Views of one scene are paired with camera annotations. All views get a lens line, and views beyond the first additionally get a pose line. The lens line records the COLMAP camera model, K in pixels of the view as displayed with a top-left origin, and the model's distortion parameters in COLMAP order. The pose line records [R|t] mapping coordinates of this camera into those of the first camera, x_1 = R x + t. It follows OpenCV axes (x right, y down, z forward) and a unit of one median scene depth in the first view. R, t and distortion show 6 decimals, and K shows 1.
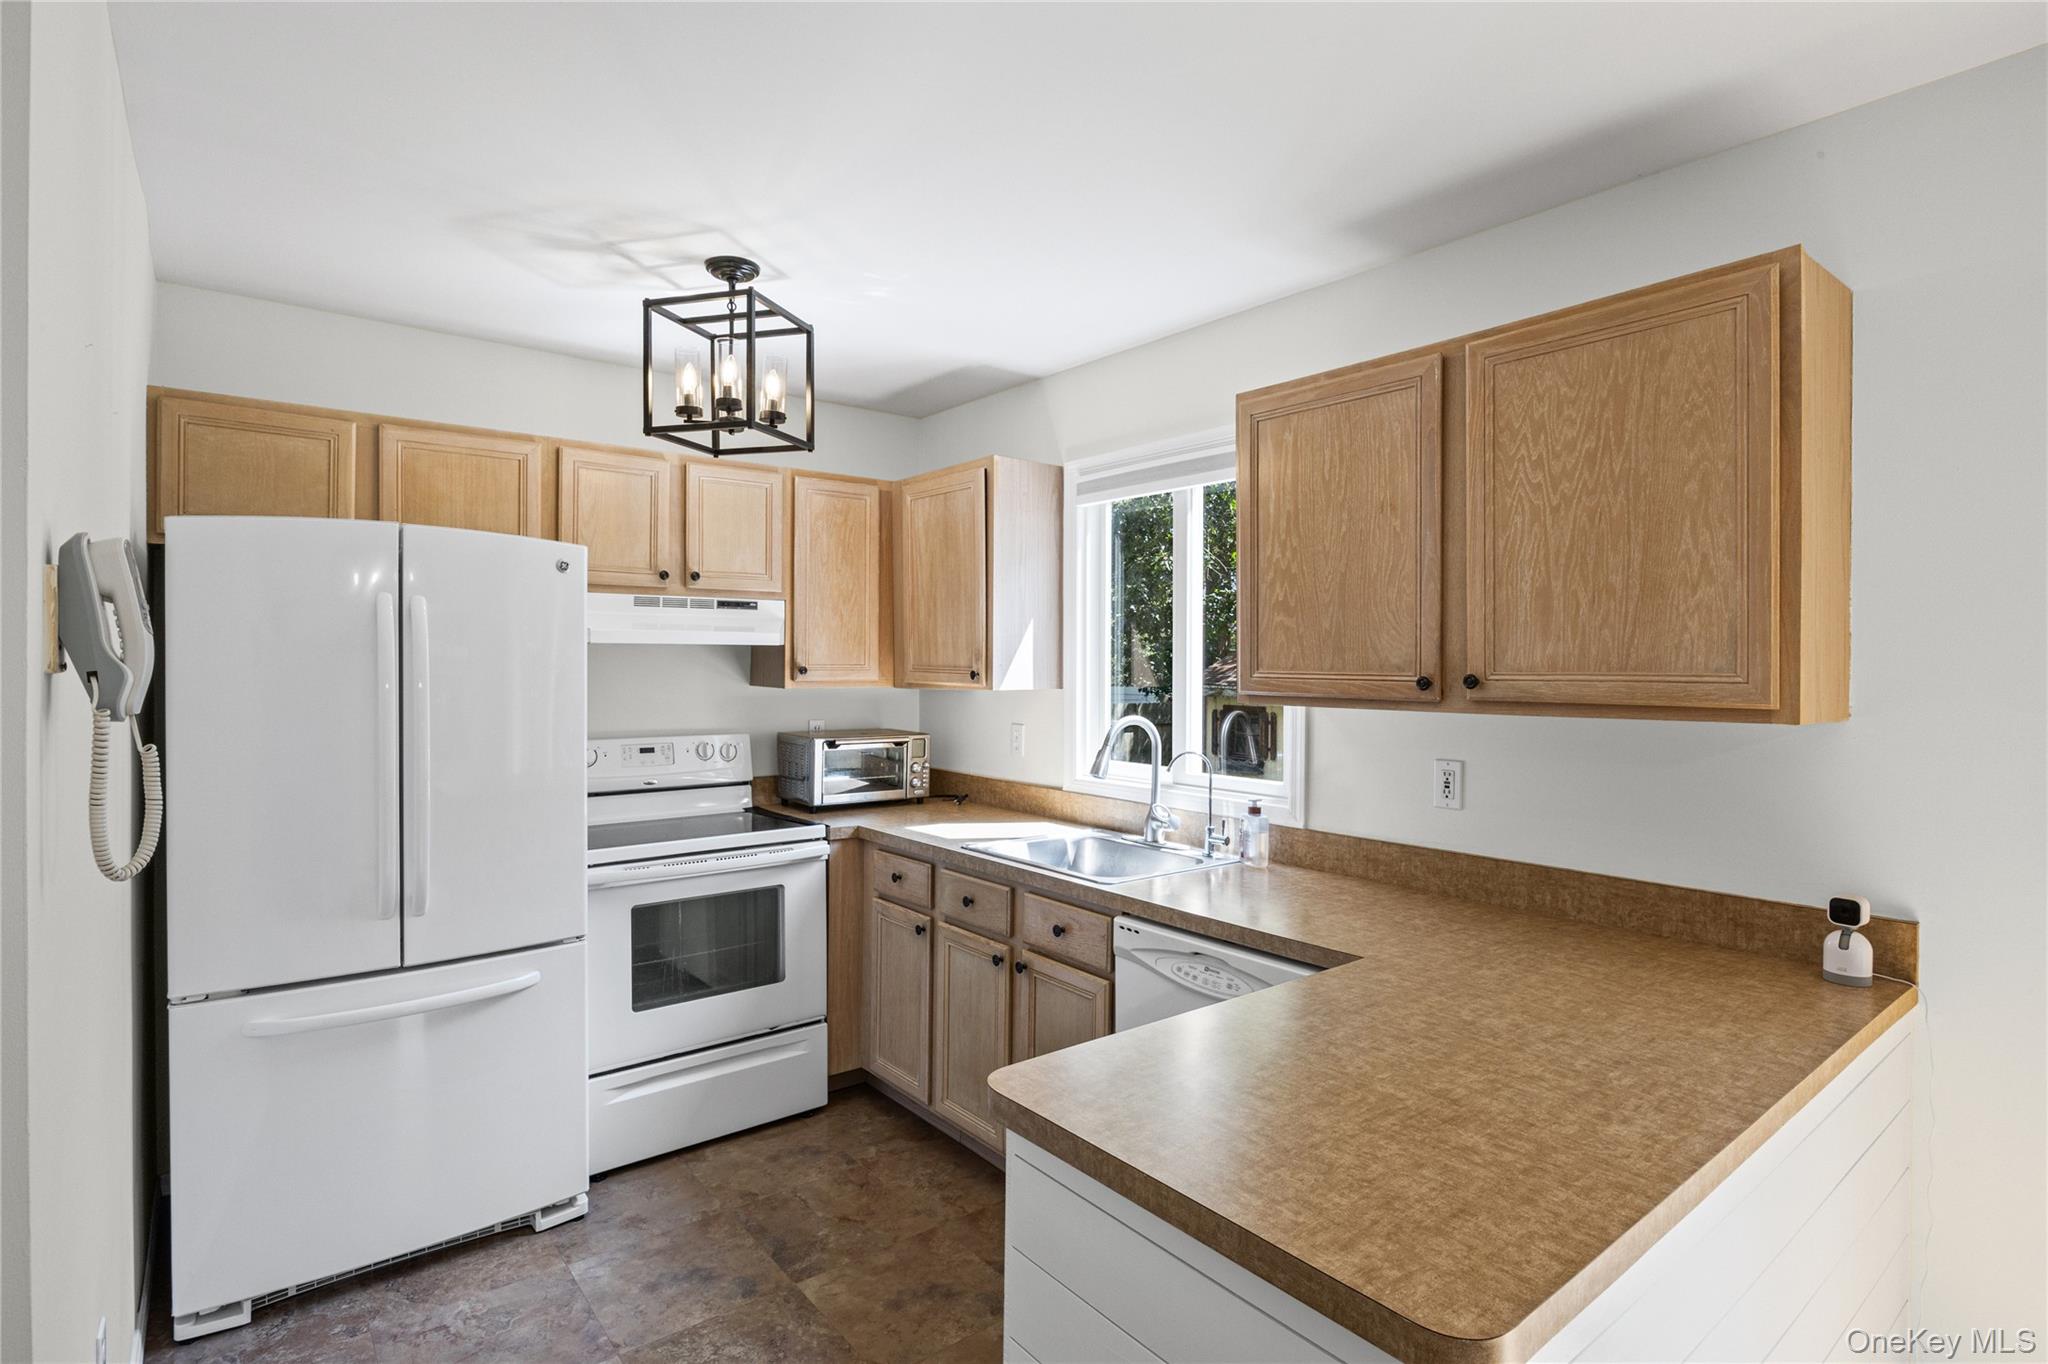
lens RADIAL K [[1005.2, 0, 1018.8], [0, 1005.2, 666.3], [0, 0, 1]] dist [-0.009689, -0.000616]
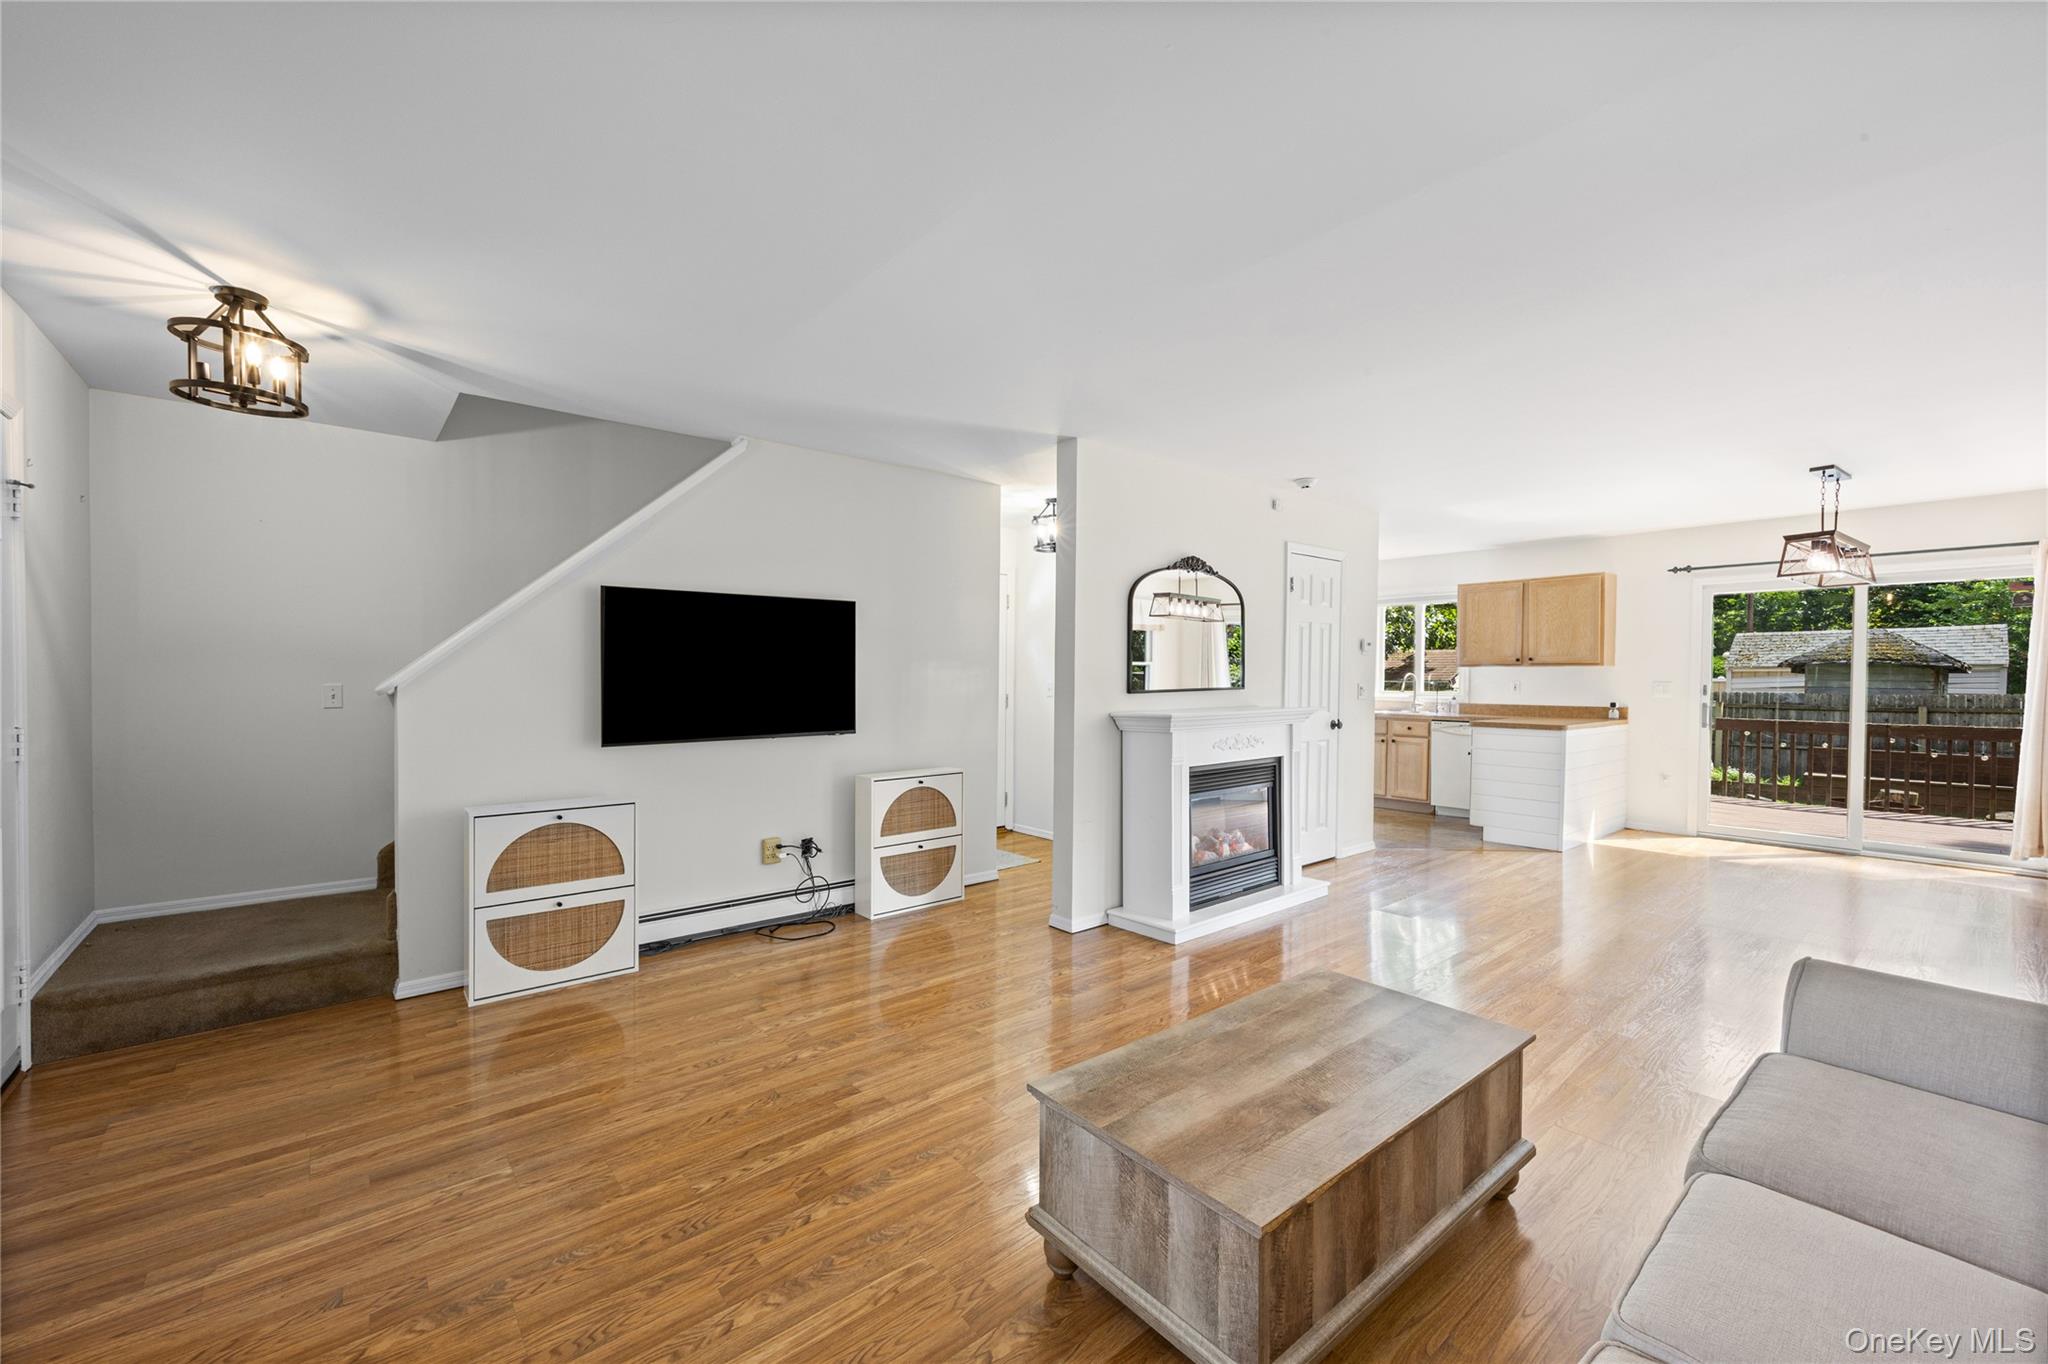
lens RADIAL K [[815.9, 0, 1022.4], [0, 815.9, 694.3], [0, 0, 1]] dist [0.004086, 0.000214]
pose [[0.999391, -0.007222, 0.034137, -1.874813], [0.006537, 0.999776, 0.020141, 0.082011], [-0.034275, -0.019905, 0.999214, -2.471490]]
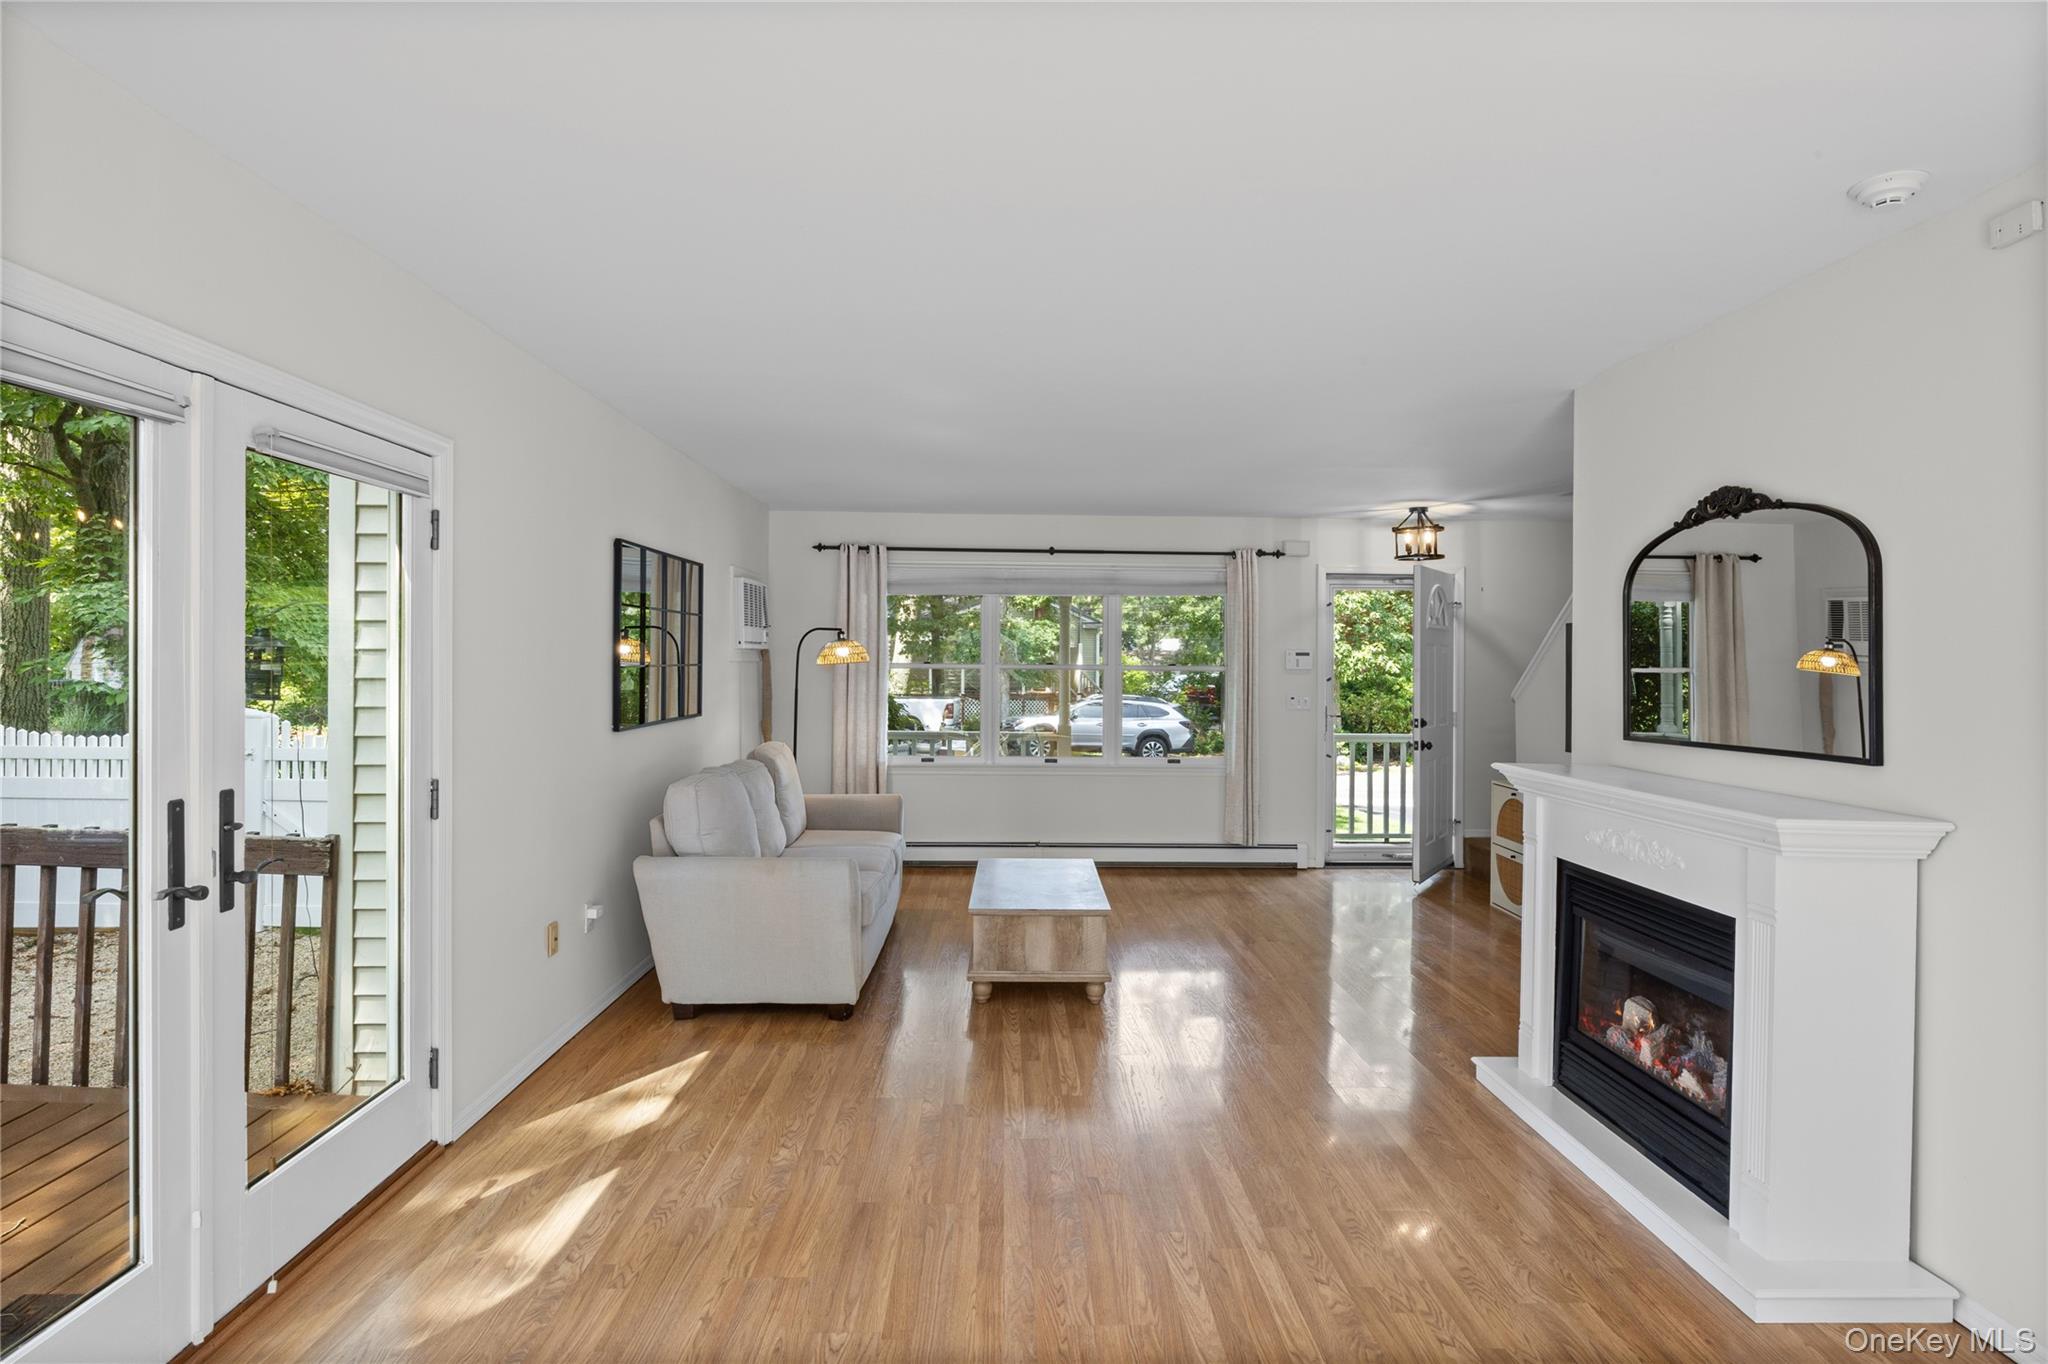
lens RADIAL K [[1060.4, 0, 1028.4], [0, 1060.4, 666.9], [0, 0, 1]] dist [-0.007445, -0.002546]
pose [[-0.599801, -0.010243, -0.800083, 0.511544], [-0.016081, 0.999870, -0.000746, 0.020295], [0.799987, 0.012419, -0.599888, -0.107106]]
